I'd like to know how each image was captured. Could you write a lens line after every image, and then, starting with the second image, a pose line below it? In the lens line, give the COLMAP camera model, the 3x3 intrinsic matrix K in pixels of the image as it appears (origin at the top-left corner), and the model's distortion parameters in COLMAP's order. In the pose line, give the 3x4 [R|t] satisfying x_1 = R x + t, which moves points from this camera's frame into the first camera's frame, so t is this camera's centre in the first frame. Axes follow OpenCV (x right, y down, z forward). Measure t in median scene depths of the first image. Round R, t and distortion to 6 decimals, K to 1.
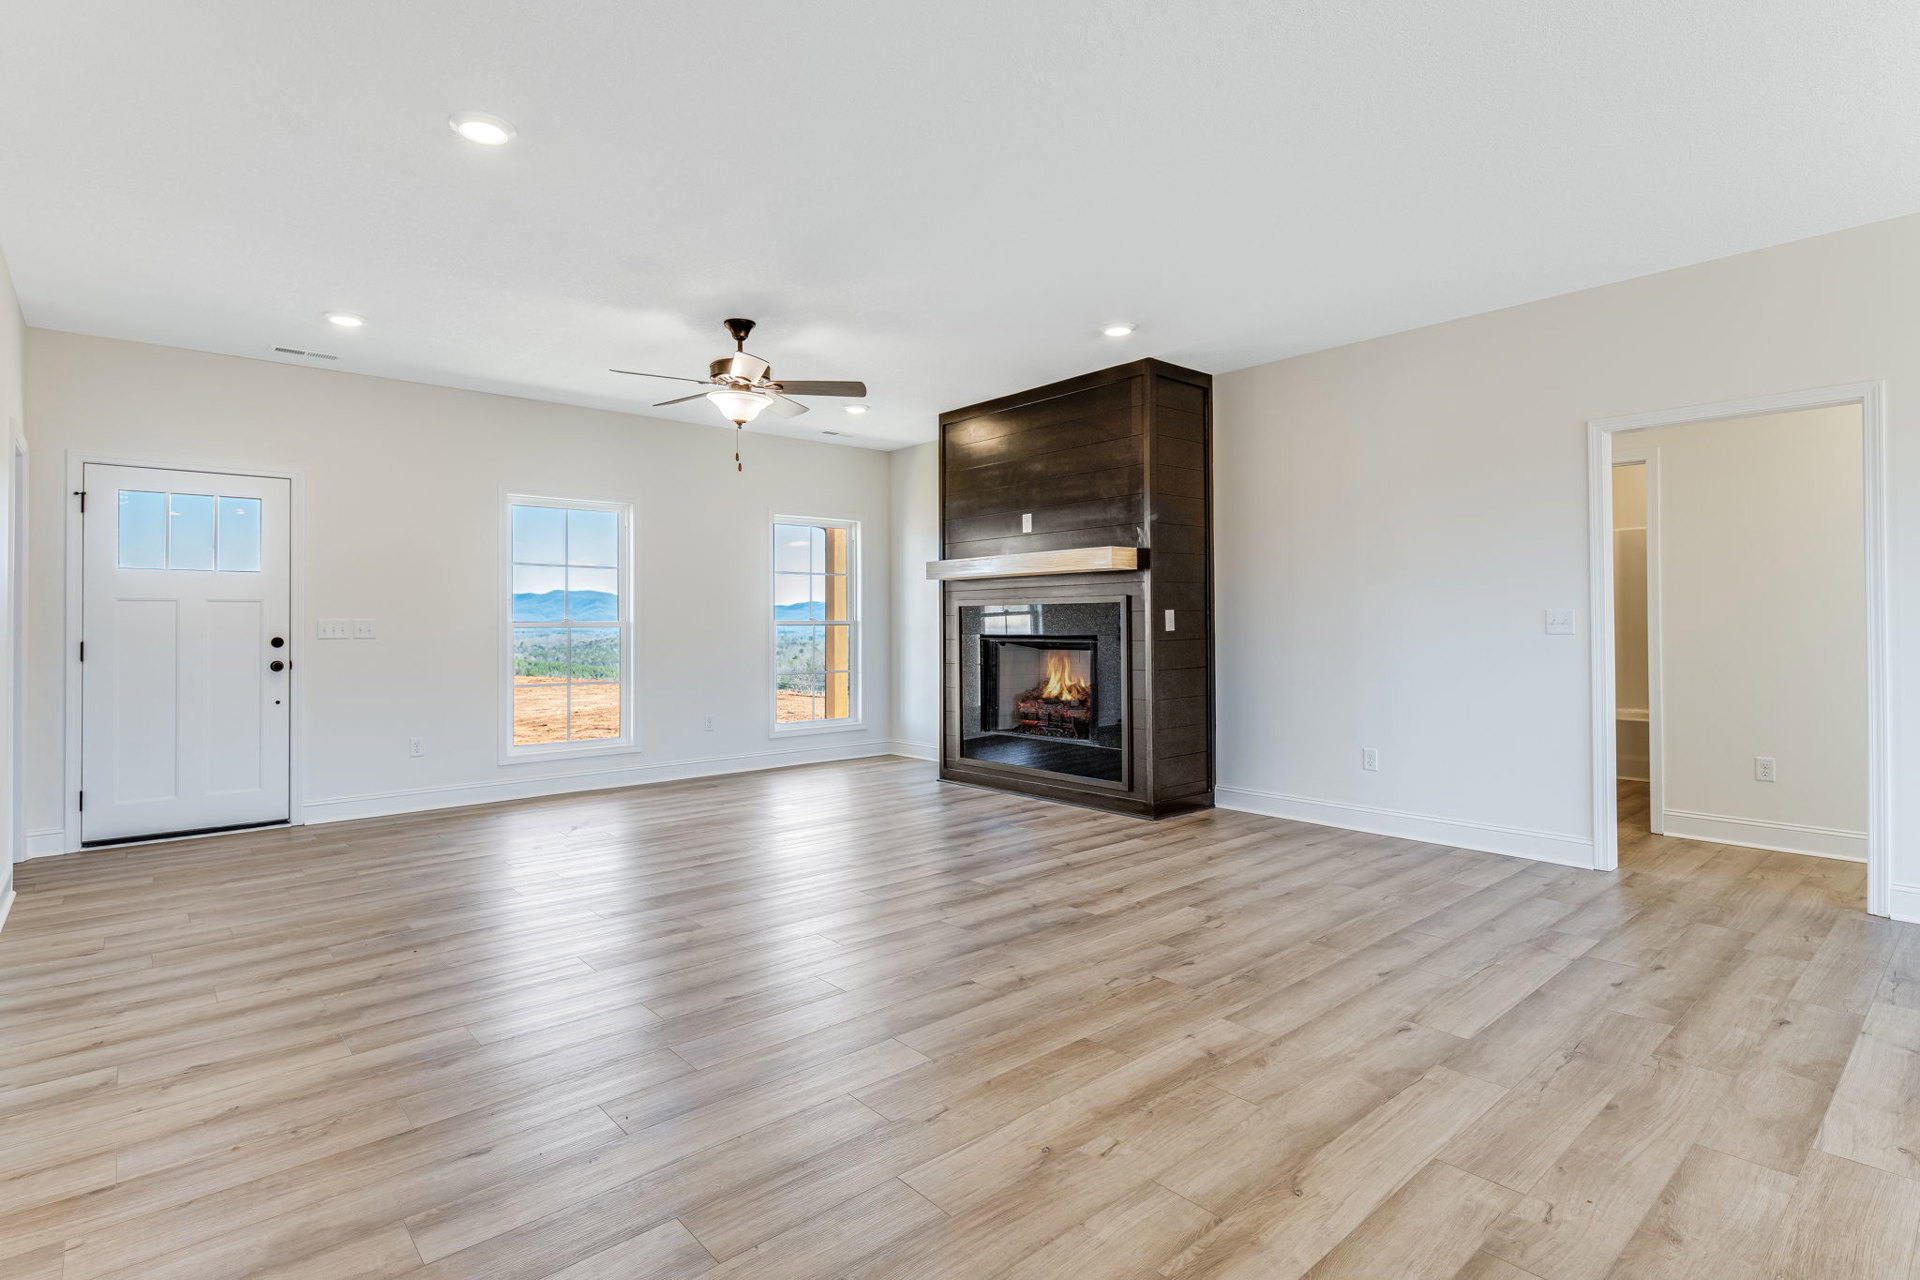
lens RADIAL K [[940.4, 0, 956.4], [0, 940.4, 616.0], [0, 0, 1]] dist [0.001530, -0.000921]
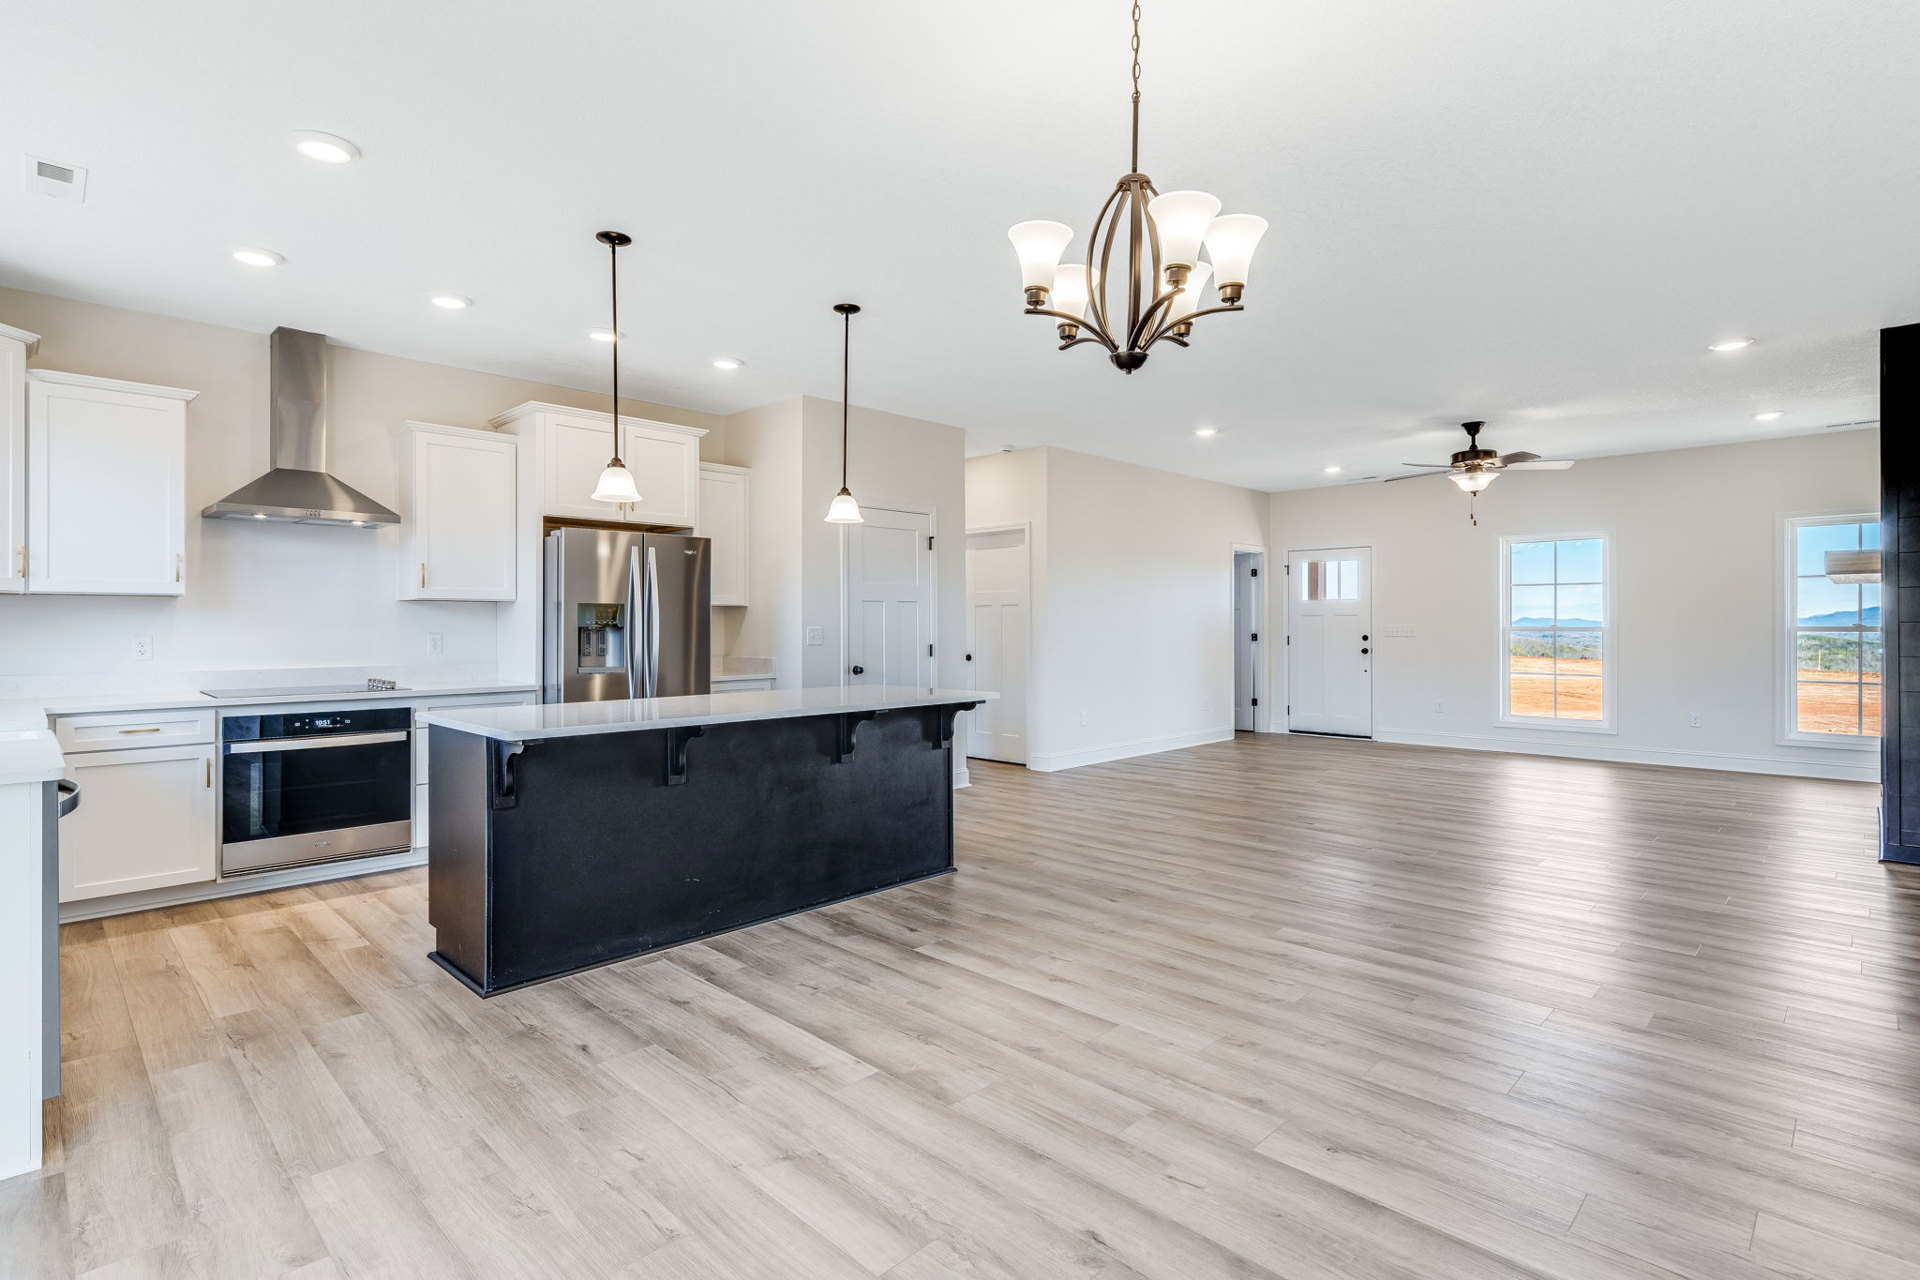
lens RADIAL K [[930.2, 0, 950.3], [0, 930.2, 630.7], [0, 0, 1]] dist [0.000407, -0.000211]
pose [[0.066981, 0.011454, -0.997688, 1.165024], [0.010962, 0.999865, 0.012215, -0.018905], [0.997694, -0.011754, 0.066847, 0.098916]]
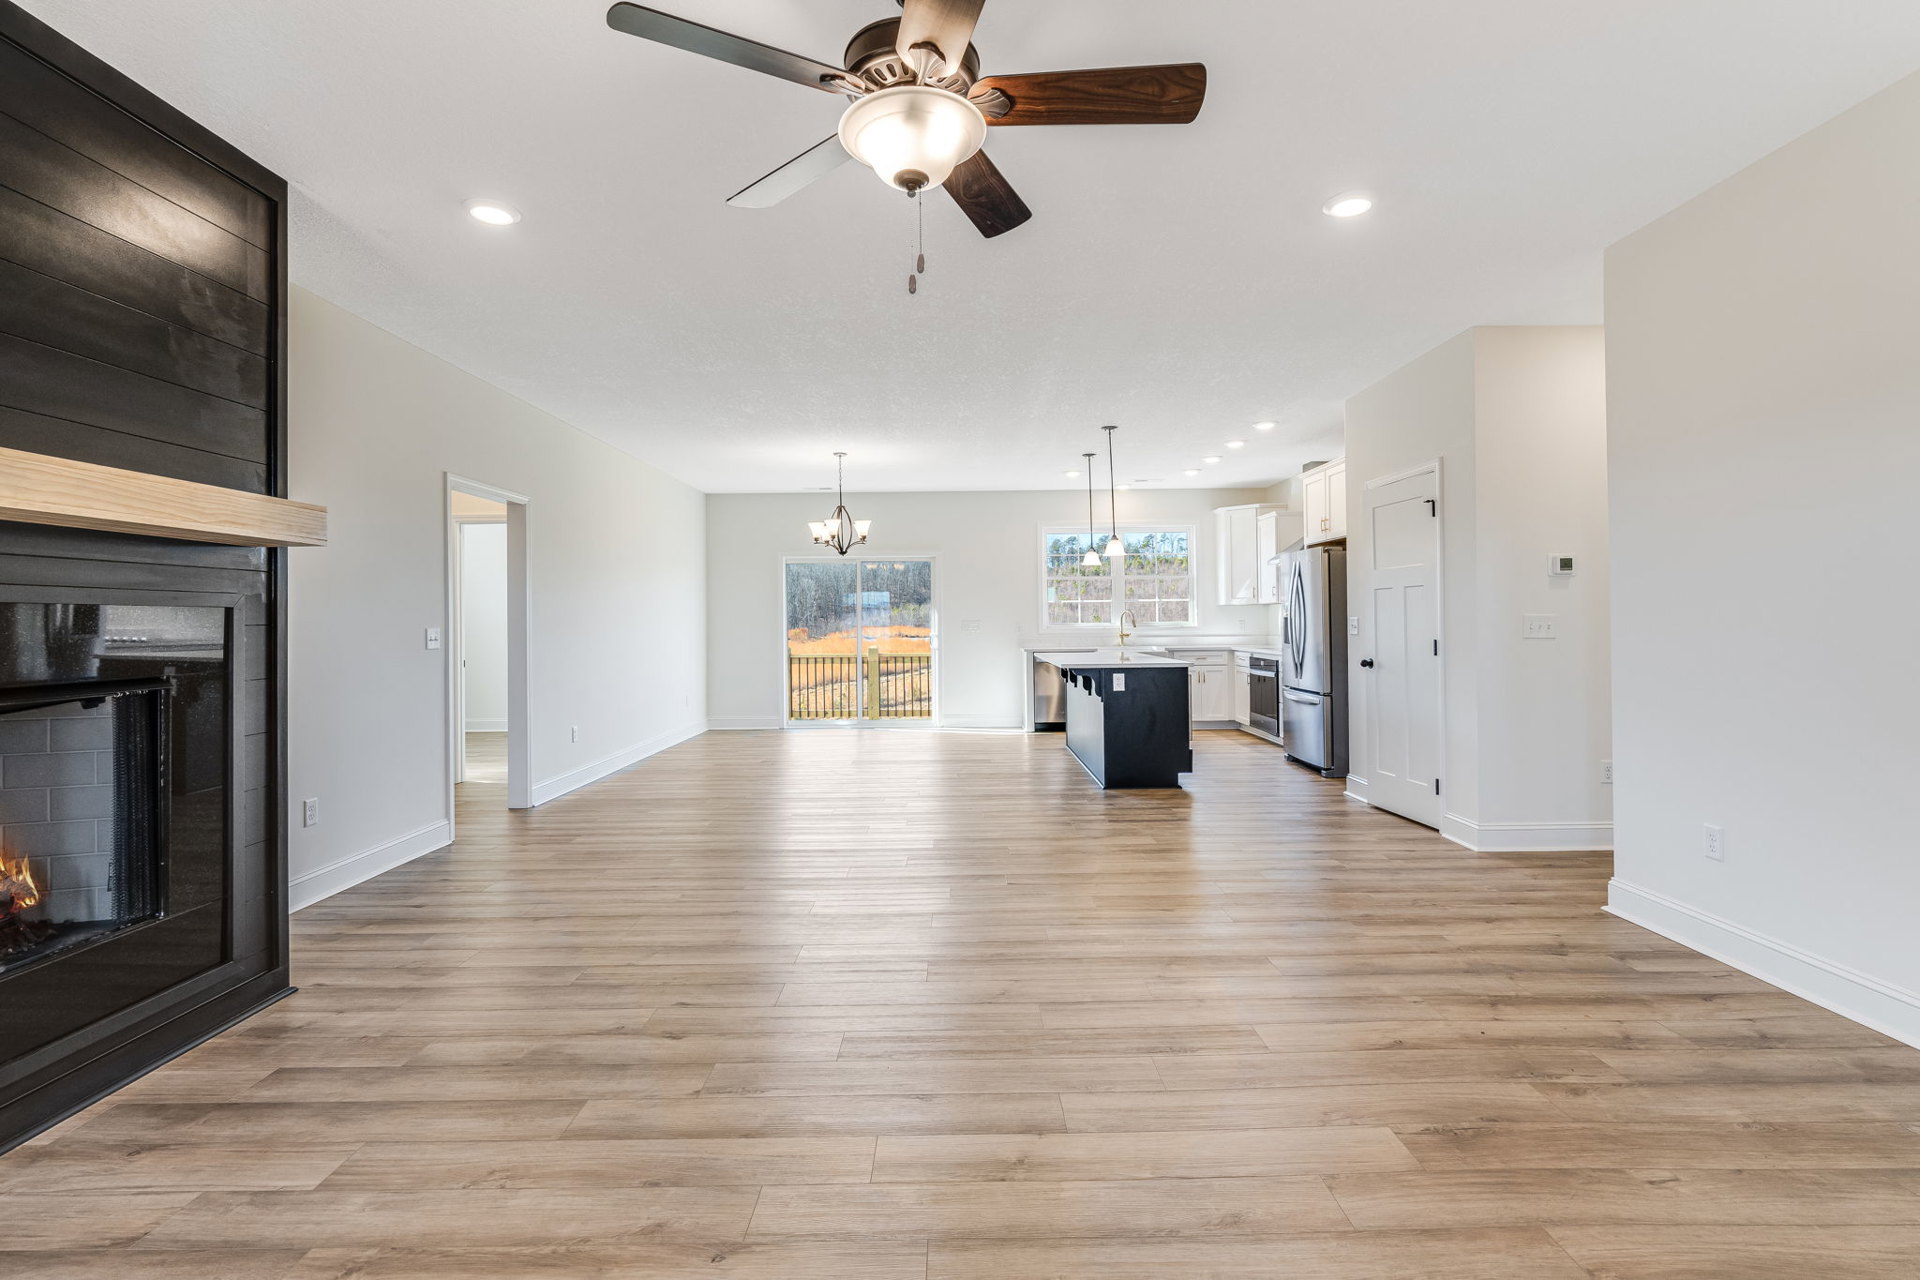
lens RADIAL K [[885.0, 0, 961.3], [0, 885.0, 606.9], [0, 0, 1]] dist [-0.002005, 0.000030]
pose [[-0.753820, 0.025382, 0.656591, -0.522716], [0.010008, 0.999581, -0.027152, 0.003589], [-0.657005, -0.013896, -0.753758, 1.315042]]
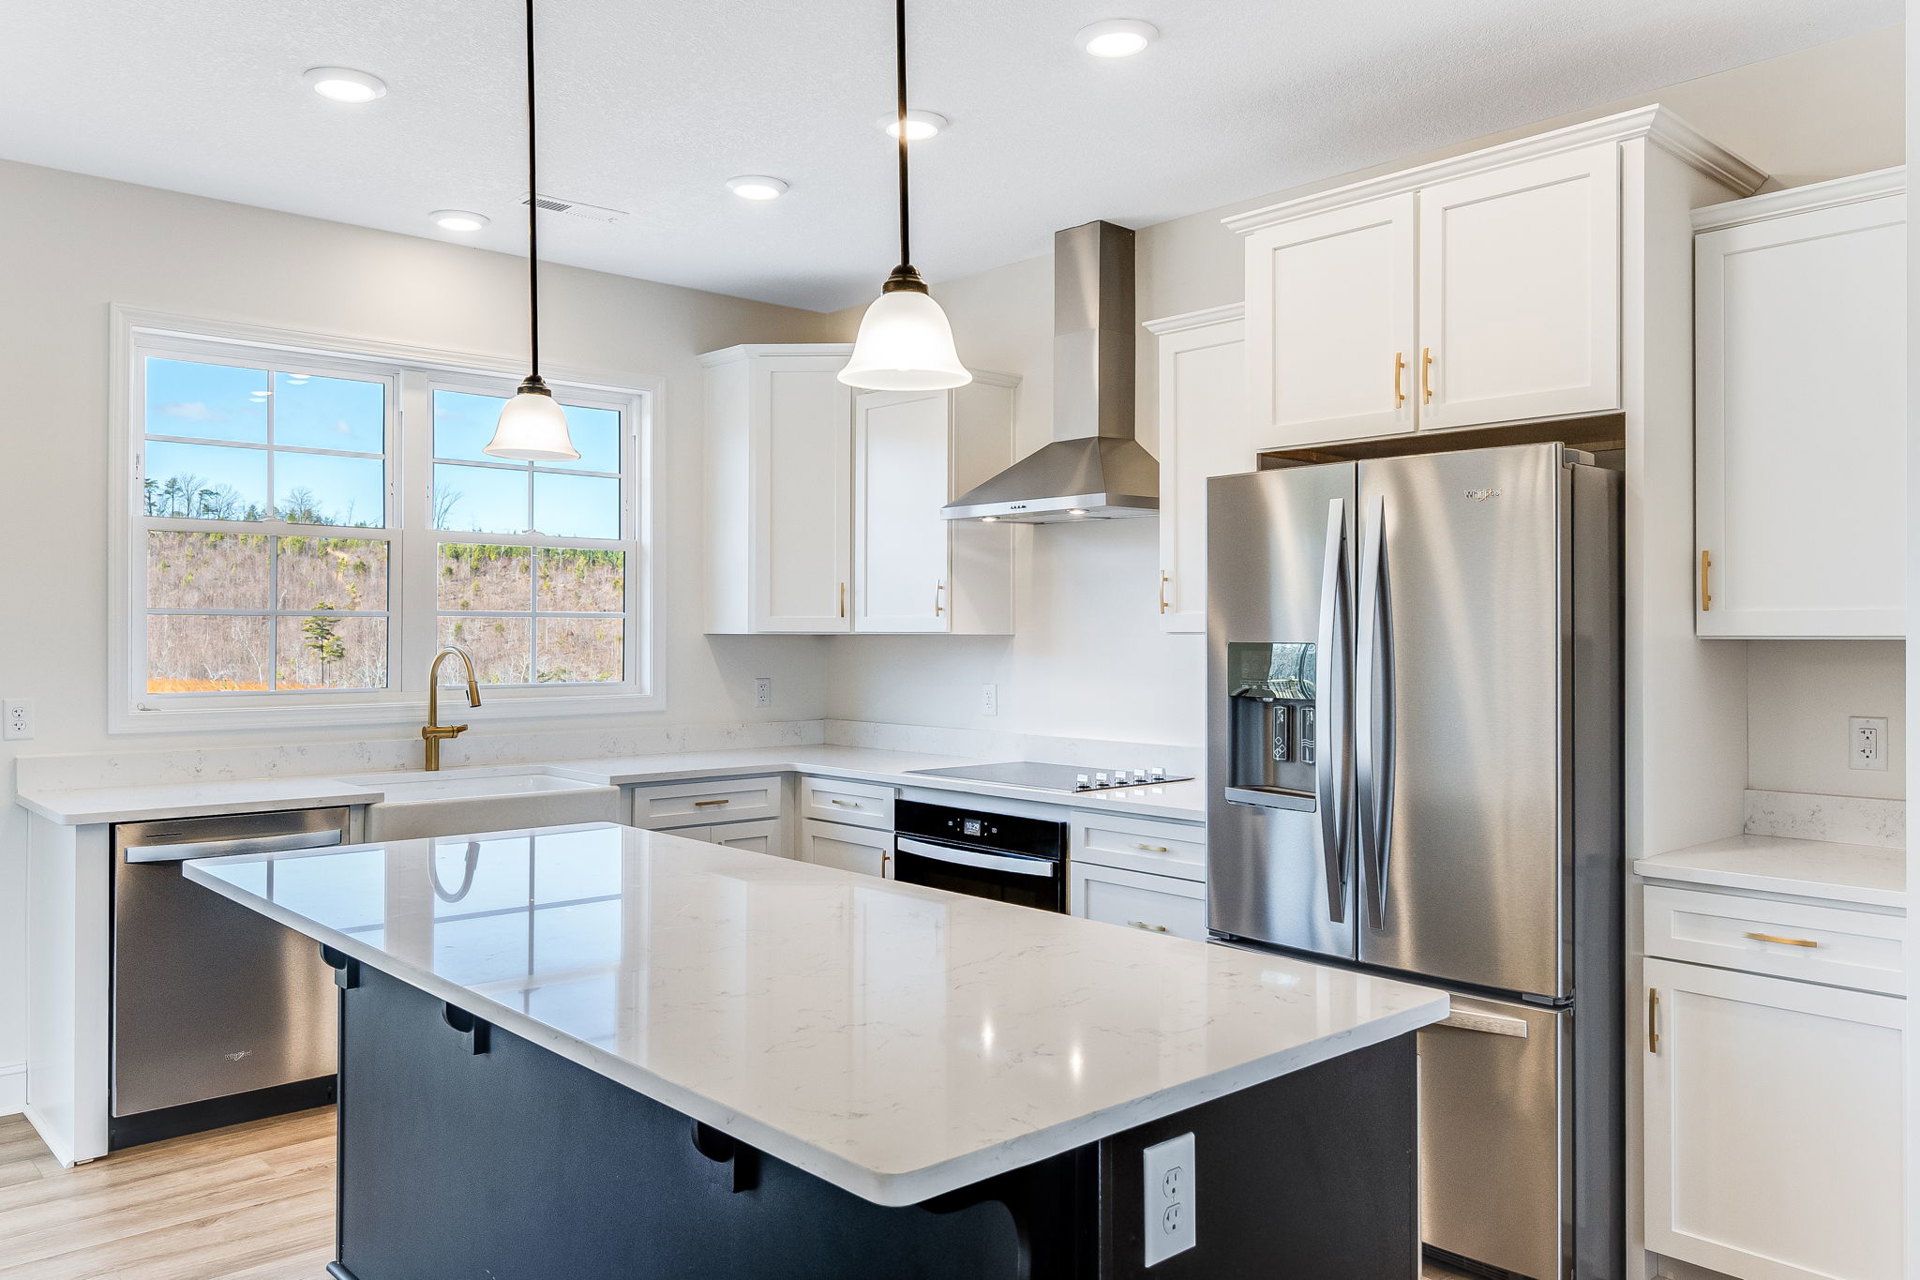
lens RADIAL K [[1424.3, 0, 949.3], [0, 1424.3, 624.4], [0, 0, 1]] dist [0.002217, 0.000986]
pose [[-0.999920, 0.004784, -0.011667, 0.231222], [0.004970, 0.999861, -0.015940, -0.040343], [0.011589, -0.015997, -0.999805, 0.469898]]
